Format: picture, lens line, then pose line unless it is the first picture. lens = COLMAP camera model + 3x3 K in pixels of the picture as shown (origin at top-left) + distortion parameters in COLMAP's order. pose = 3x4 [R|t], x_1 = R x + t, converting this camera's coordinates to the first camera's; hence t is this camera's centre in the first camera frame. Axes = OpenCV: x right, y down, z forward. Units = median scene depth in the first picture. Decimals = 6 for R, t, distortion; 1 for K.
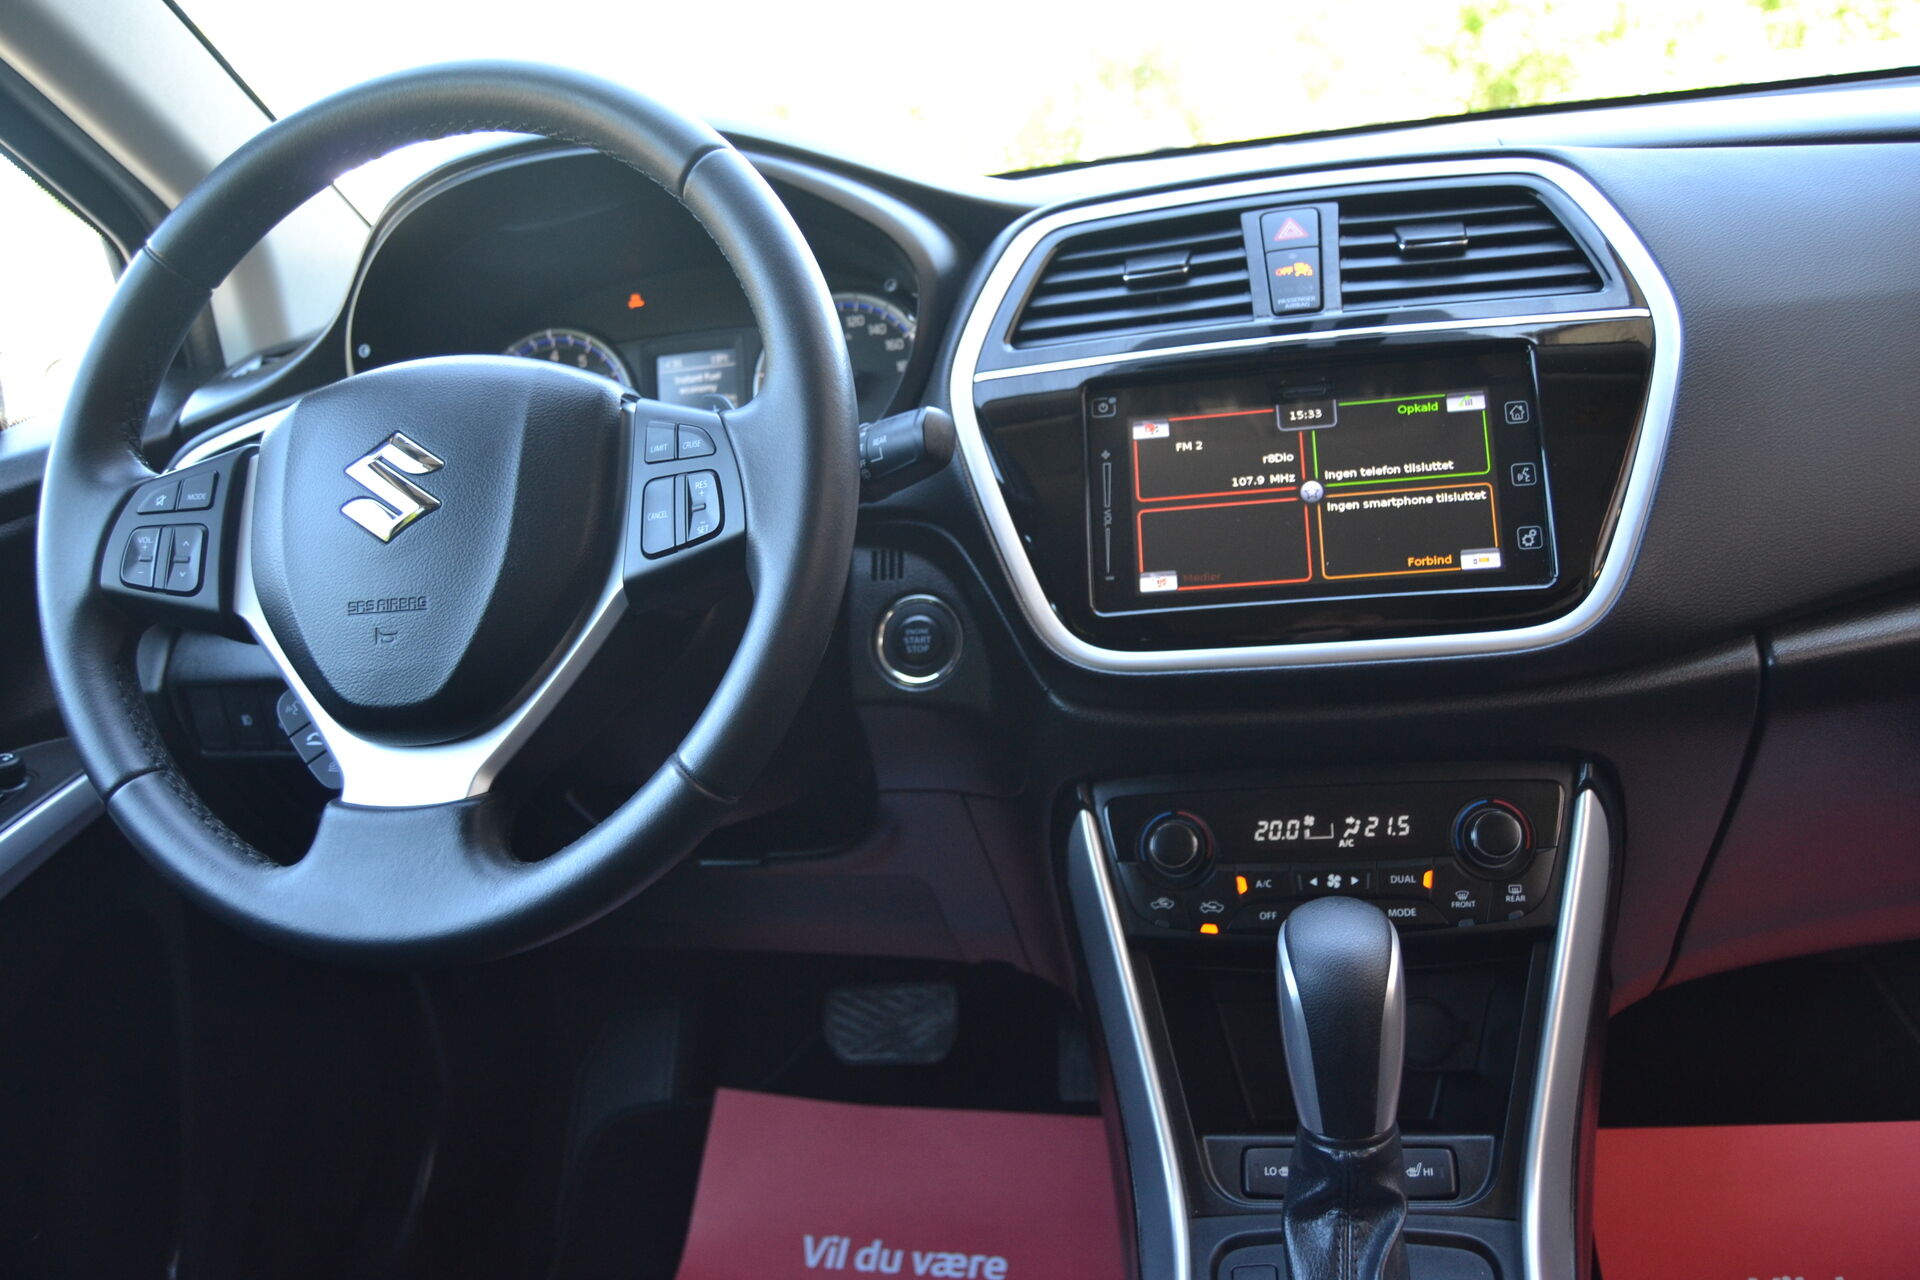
lens RADIAL K [[1526.8, 0, 960.0], [0, 1526.8, 640.0], [0, 0, 1]] dist [-0.090912, 0.015649]
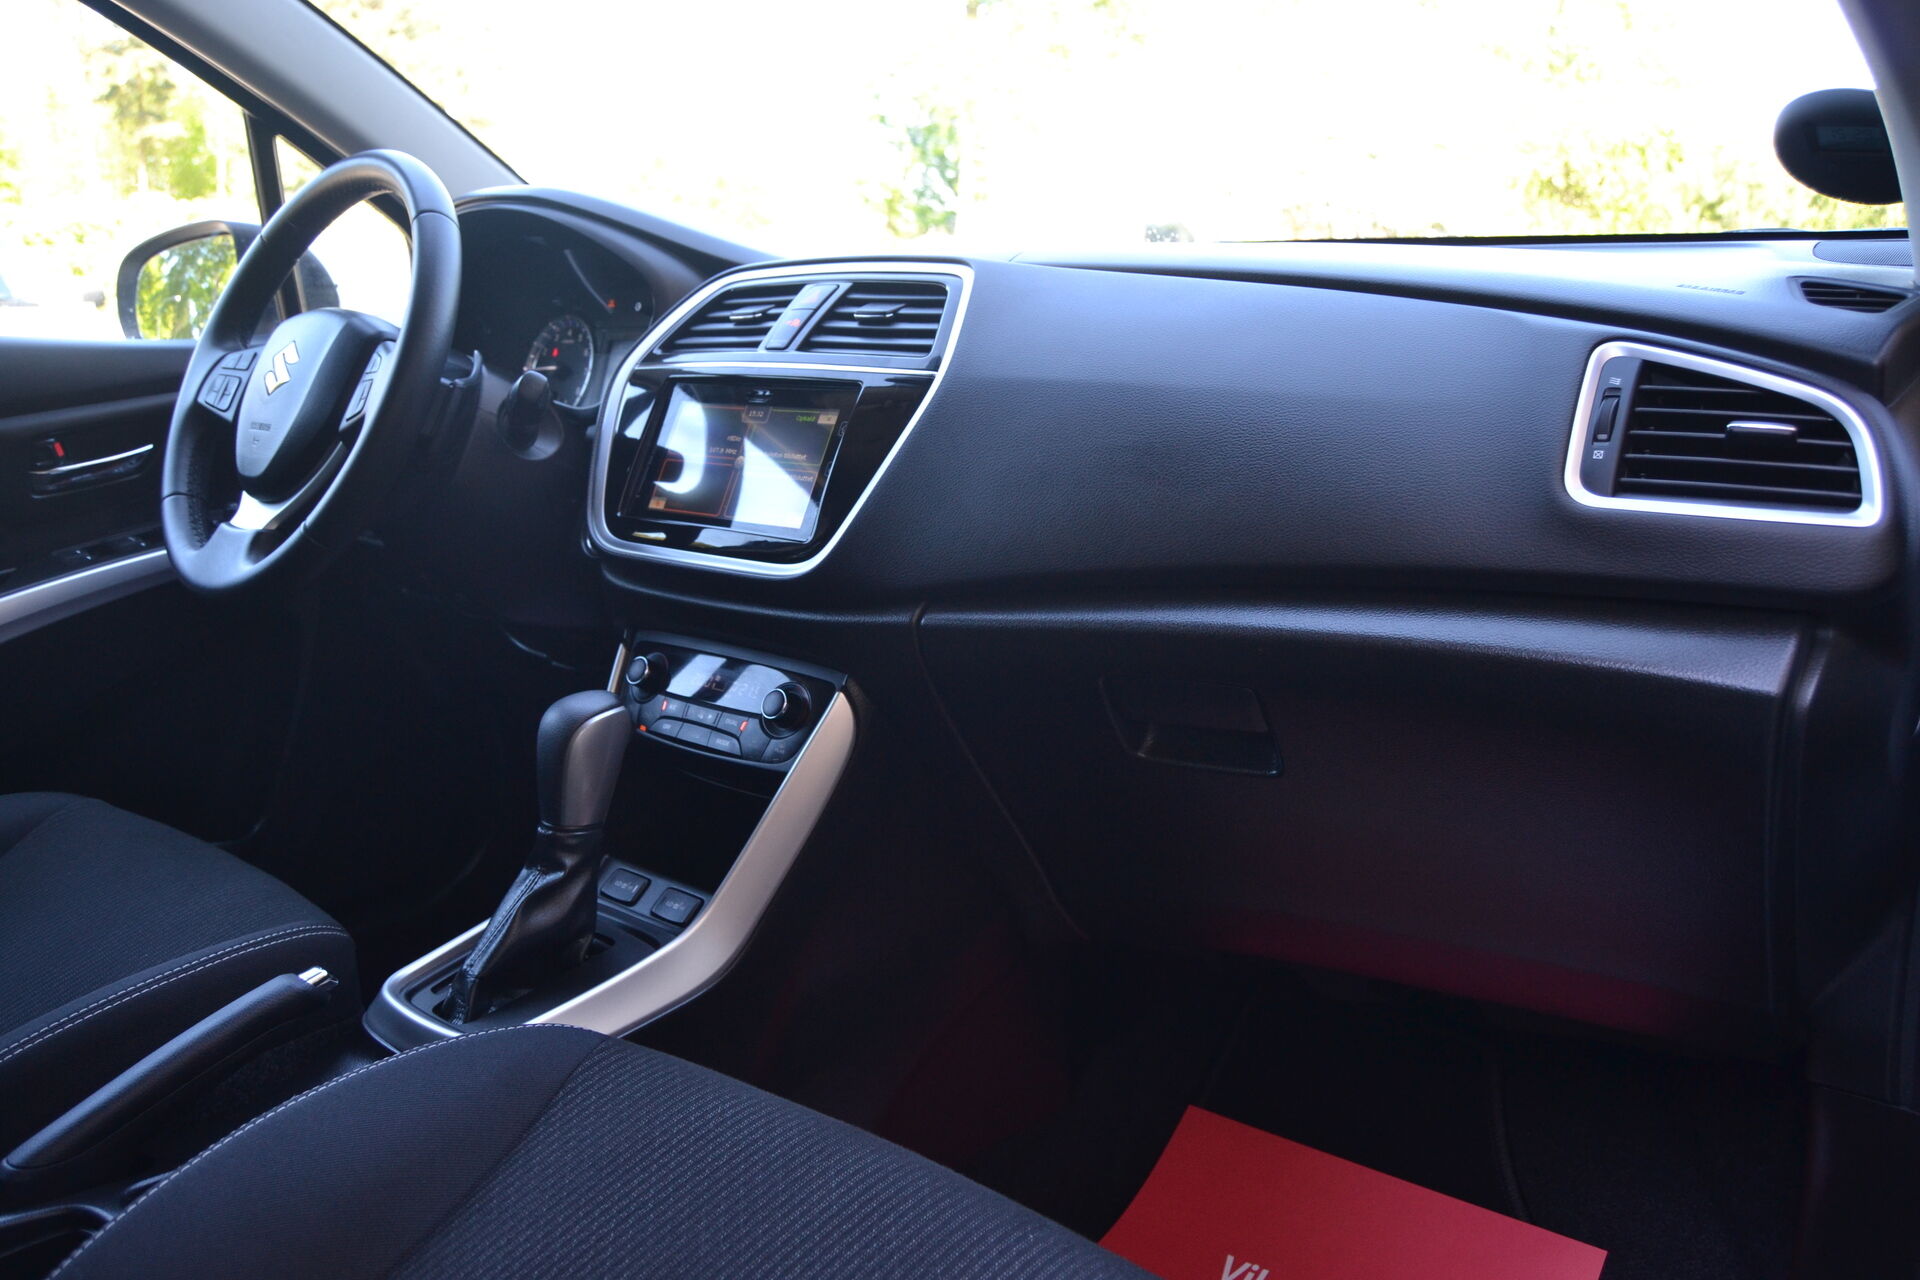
lens RADIAL K [[1526.8, 0, 960.0], [0, 1526.8, 640.0], [0, 0, 1]] dist [-0.090912, 0.015649]
pose [[0.866366, 0.219487, -0.448592, 1.158601], [-0.235296, 0.971697, 0.021006, -0.007152], [0.440506, 0.087353, 0.893490, -0.265574]]
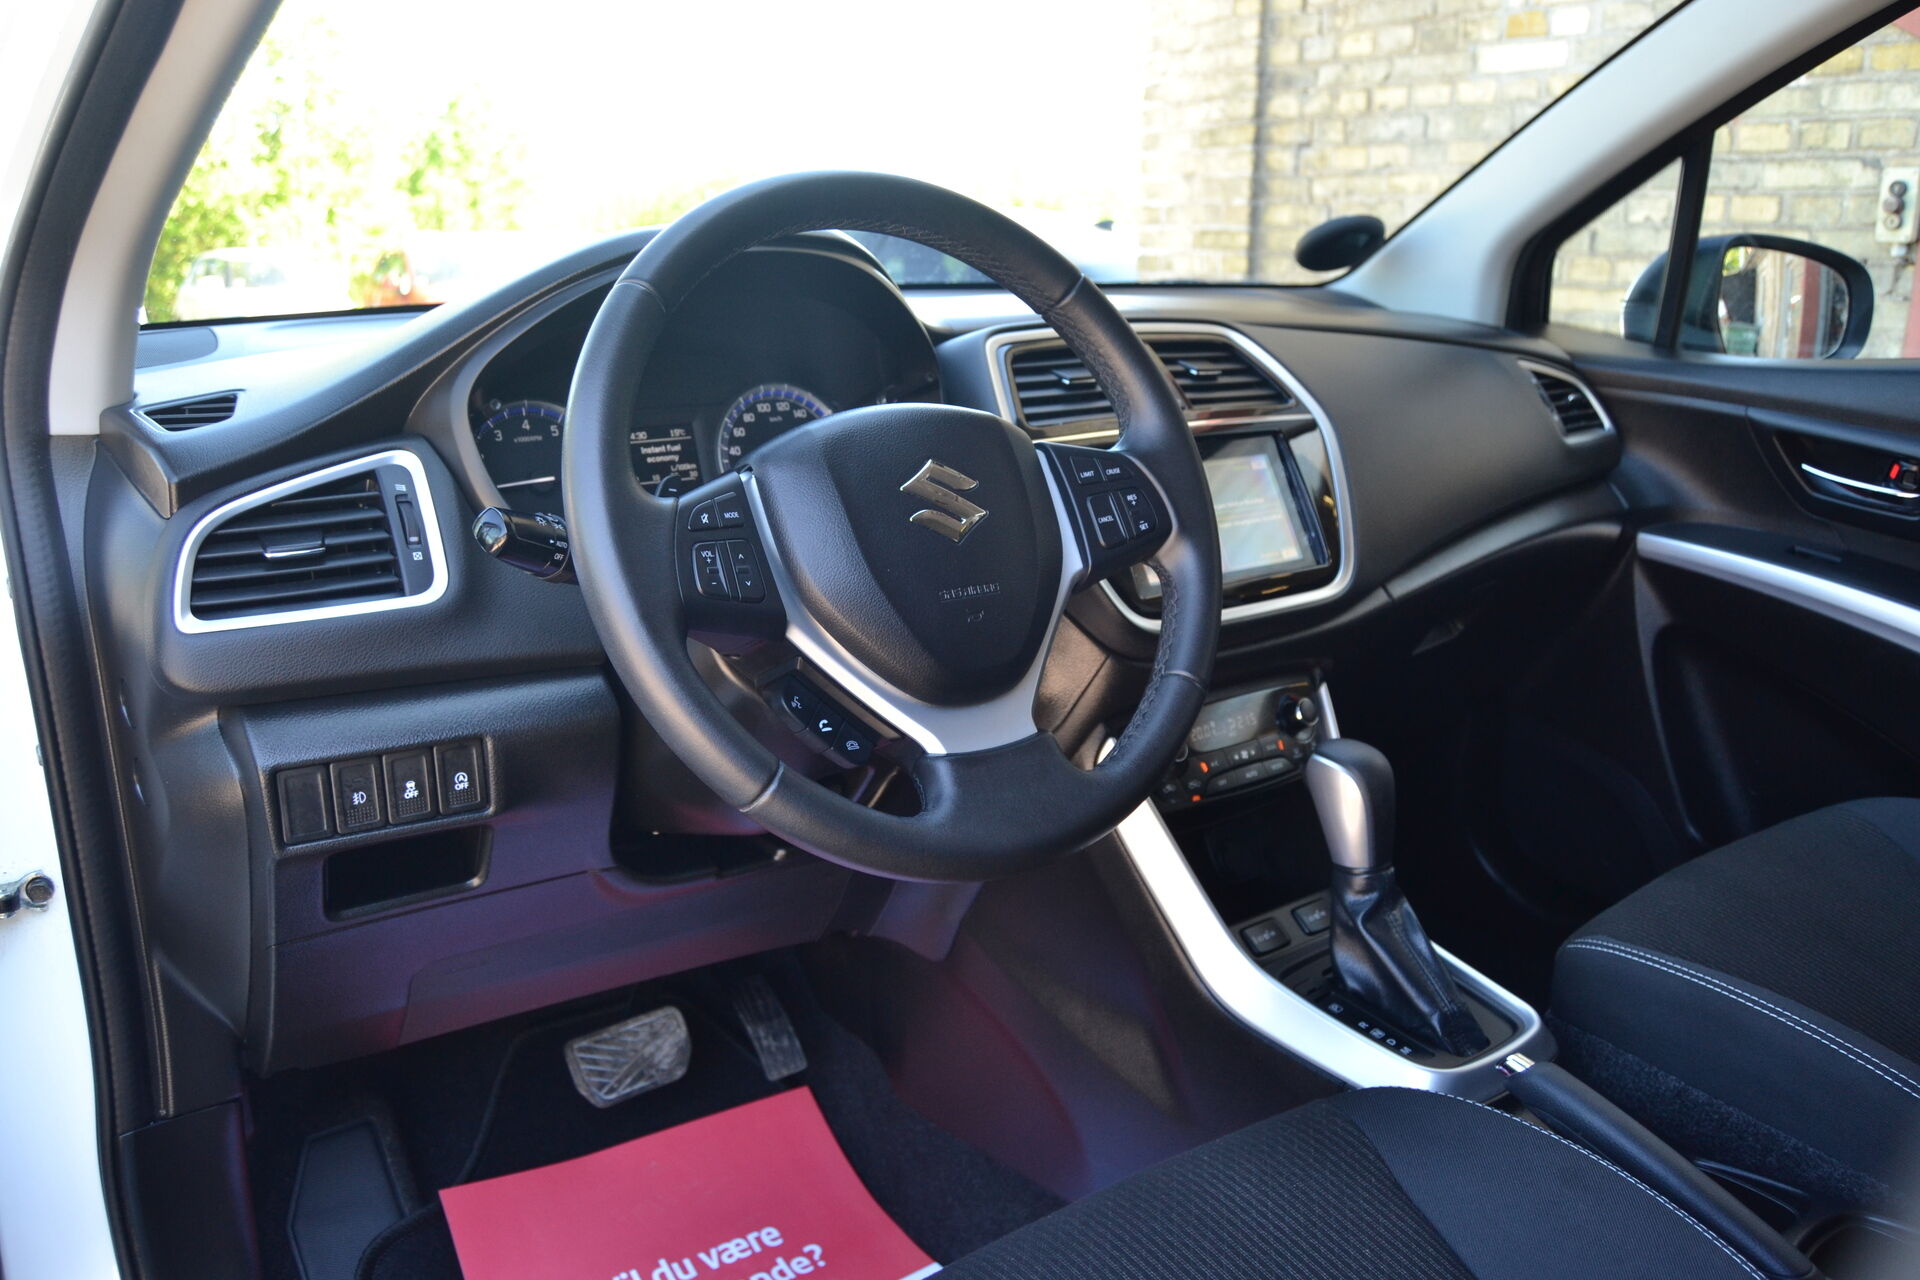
lens RADIAL K [[1520.8, 0, 960.0], [0, 1520.8, 640.0], [0, 0, 1]] dist [-0.054690, -0.110791]
pose [[0.649209, -0.065174, 0.757813, -1.206952], [0.142029, 0.989185, -0.036602, 0.055743], [-0.747232, 0.131394, 0.651445, 0.156519]]
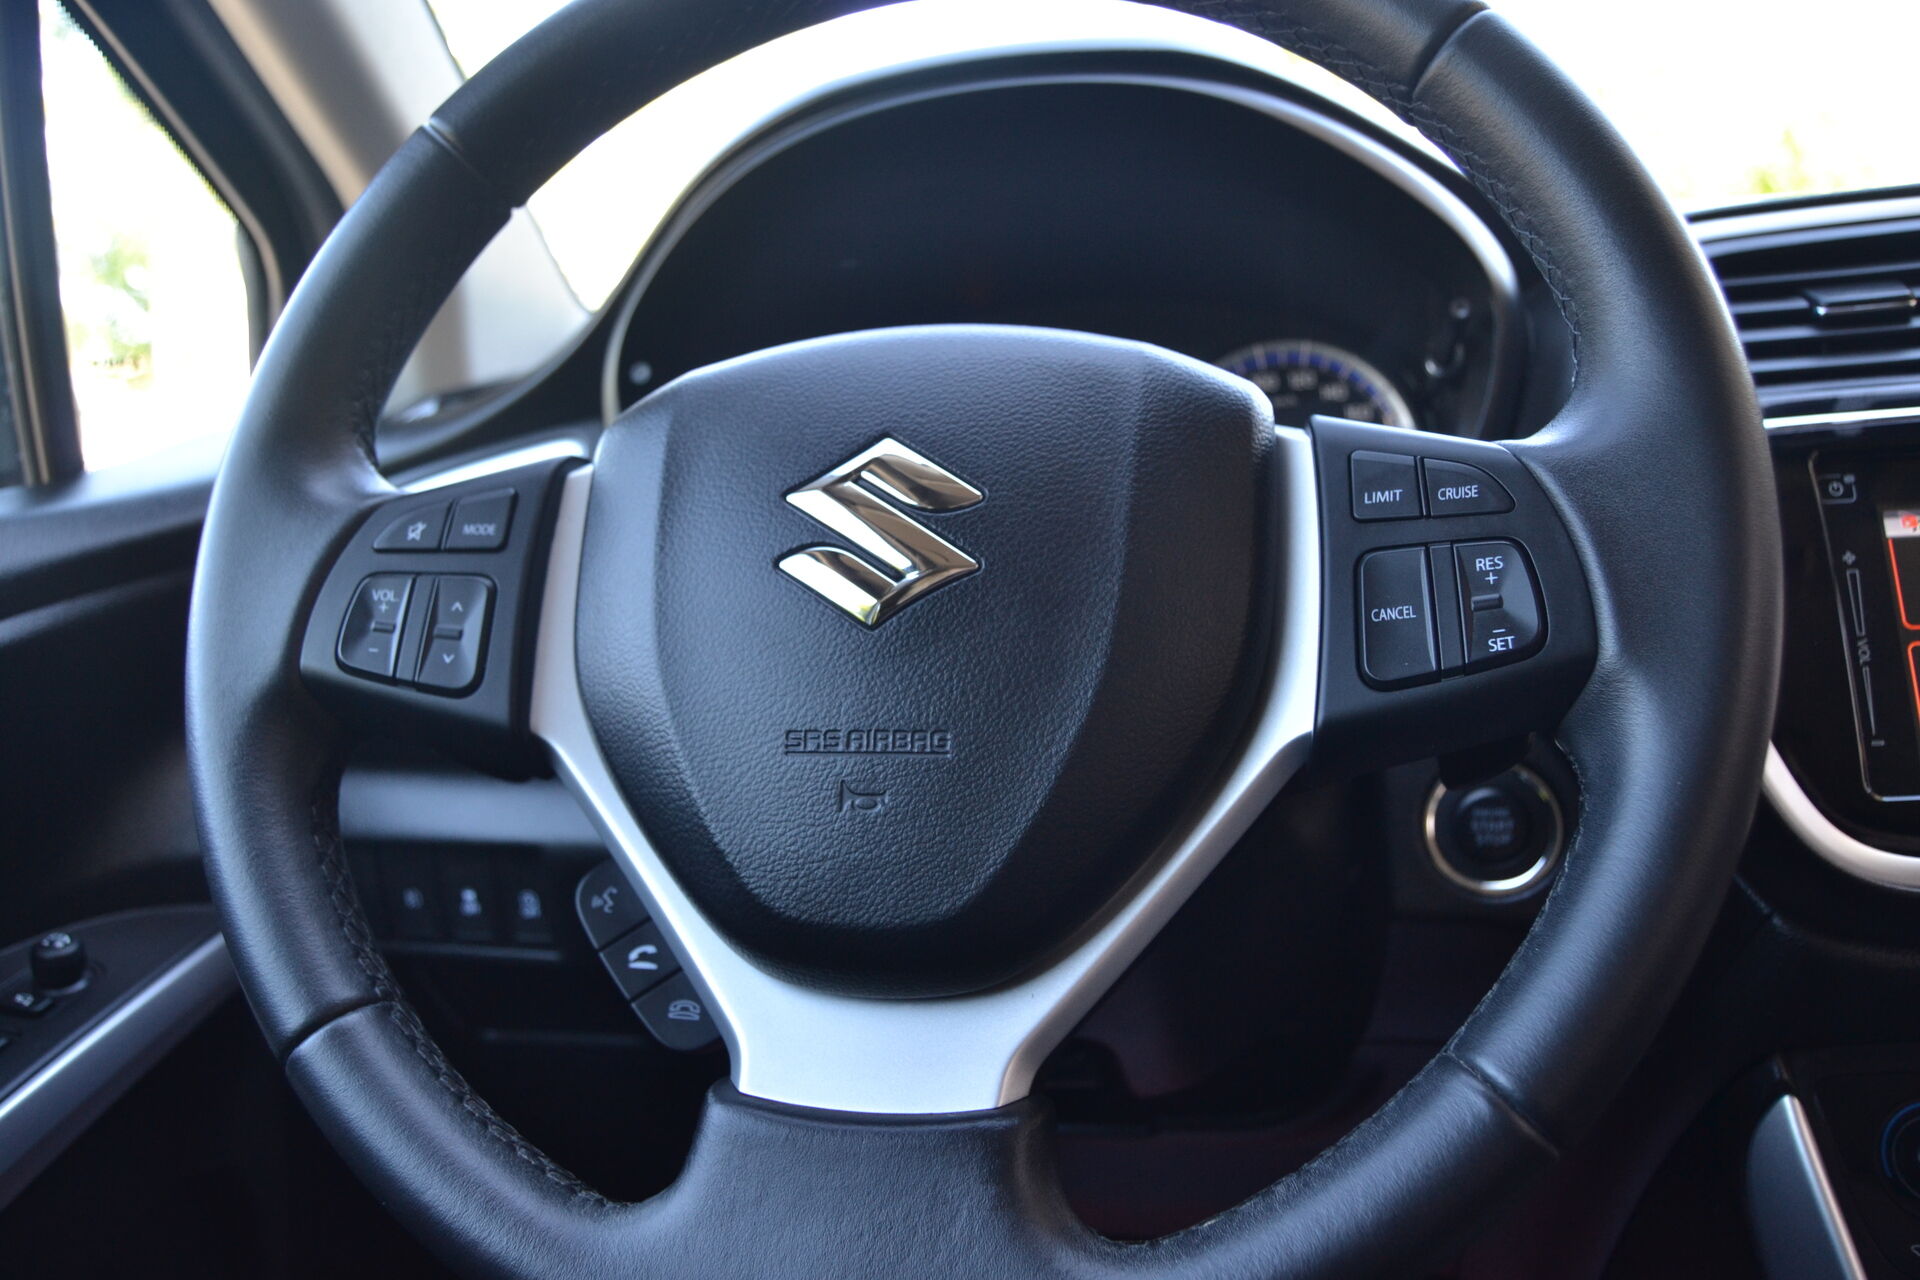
lens RADIAL K [[1568.6, 0, 990.8], [0, 1568.6, 513.4], [0, 0, 1]] dist [-0.102735, -0.001600]
pose [[0.998033, 0.059232, 0.020547, -0.306250], [-0.055209, 0.985629, -0.159646, -0.014250], [-0.029708, 0.158198, 0.986960, 0.364427]]
